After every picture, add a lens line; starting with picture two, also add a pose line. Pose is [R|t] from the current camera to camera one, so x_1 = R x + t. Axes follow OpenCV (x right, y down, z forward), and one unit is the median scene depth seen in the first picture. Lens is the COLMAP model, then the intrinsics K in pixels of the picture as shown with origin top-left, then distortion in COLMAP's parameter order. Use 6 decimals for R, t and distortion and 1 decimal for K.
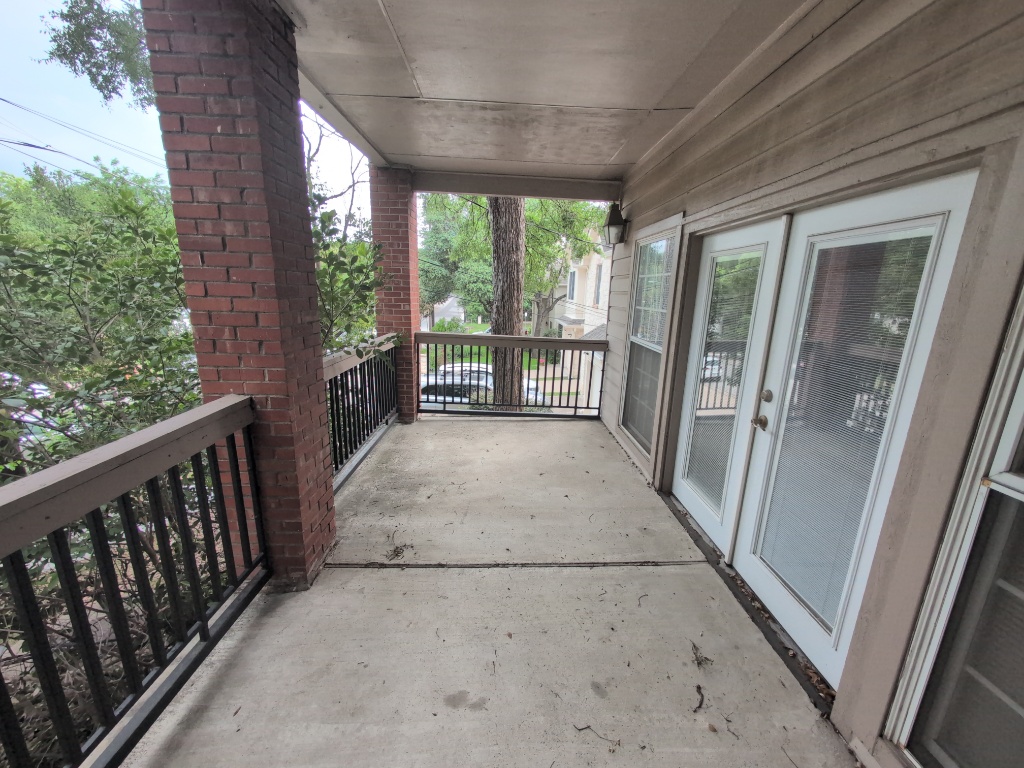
lens RADIAL K [[411.4, 0, 514.7], [0, 411.4, 383.9], [0, 0, 1]] dist [-0.000408, -0.000052]
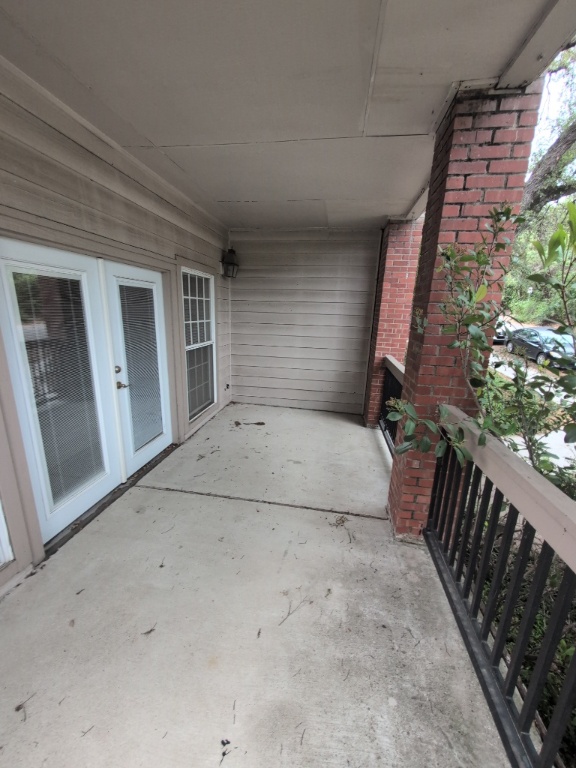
lens RADIAL K [[308.6, 0, 285.7], [0, 308.6, 388.7], [0, 0, 1]] dist [-0.000408, -0.000052]
pose [[-0.981136, -0.101915, 0.164271, -0.244388], [-0.014606, 0.886400, 0.462690, -0.441241], [-0.192765, 0.451563, -0.871168, 1.785901]]
